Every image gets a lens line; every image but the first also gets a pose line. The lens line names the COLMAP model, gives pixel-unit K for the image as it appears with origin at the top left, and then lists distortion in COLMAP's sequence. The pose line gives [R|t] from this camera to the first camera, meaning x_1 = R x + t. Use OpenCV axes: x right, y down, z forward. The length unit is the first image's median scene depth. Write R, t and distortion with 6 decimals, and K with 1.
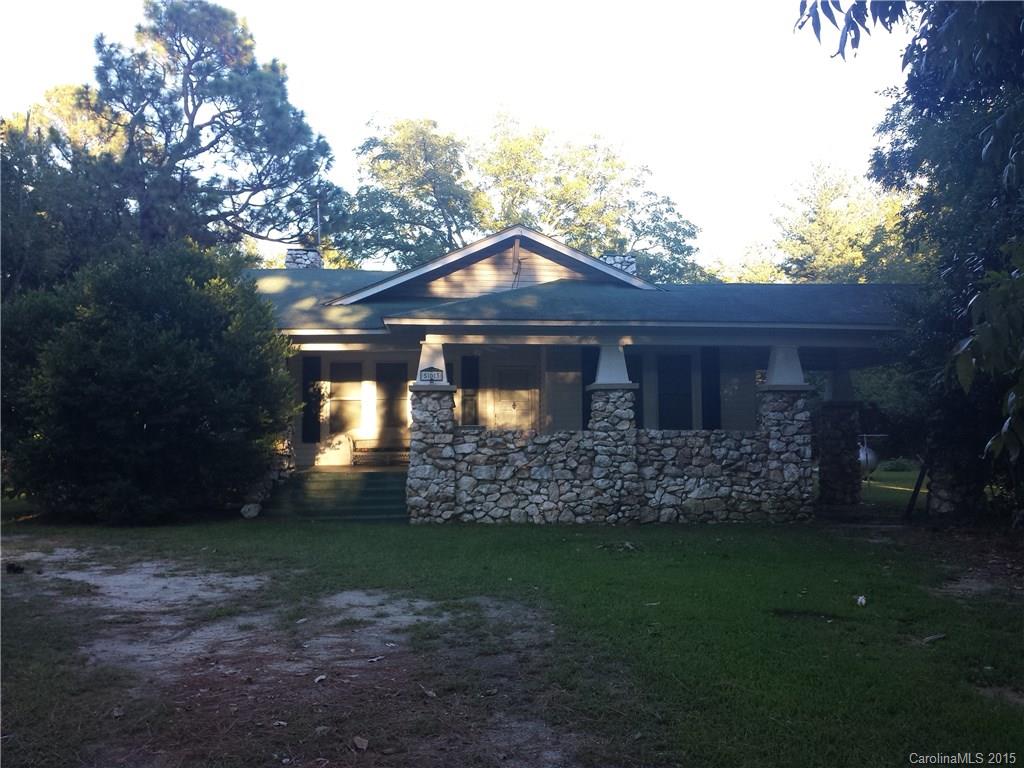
lens RADIAL K [[937.4, 0, 527.6], [0, 937.4, 387.7], [0, 0, 1]] dist [0.122077, -0.310971]
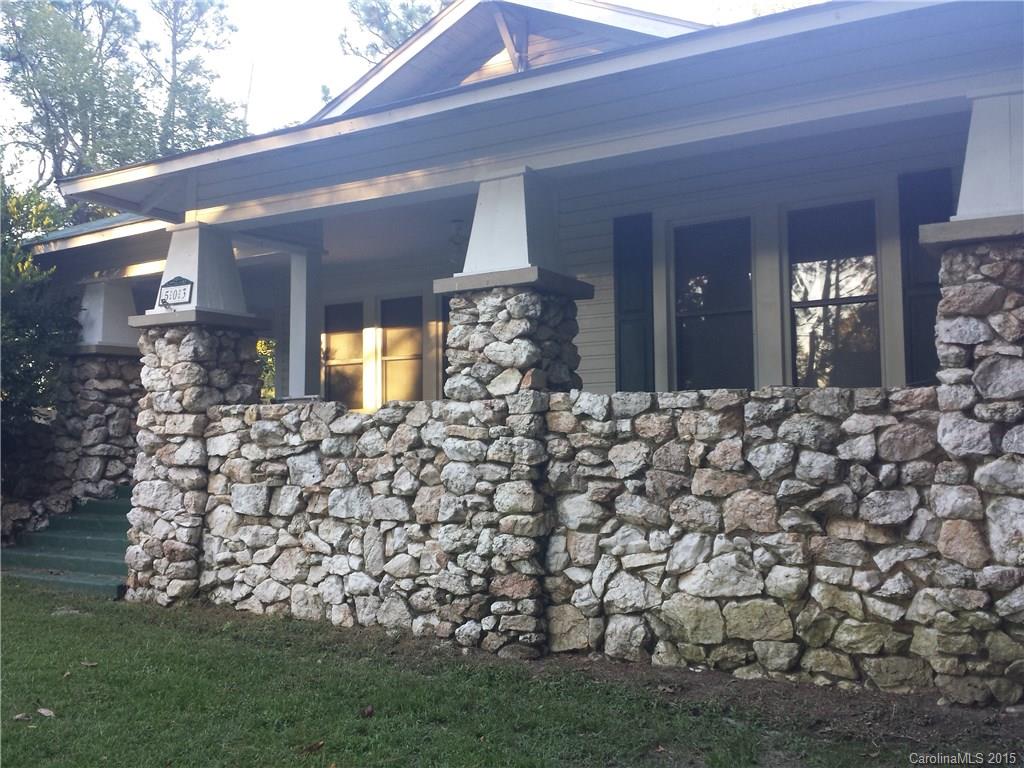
lens RADIAL K [[937.4, 0, 527.6], [0, 937.4, 387.7], [0, 0, 1]] dist [0.122077, -0.310971]
pose [[0.832925, -0.032795, -0.552413, 0.315590], [0.039459, 0.999221, 0.000175, 0.042132], [0.551977, -0.021943, 0.833570, 0.692975]]
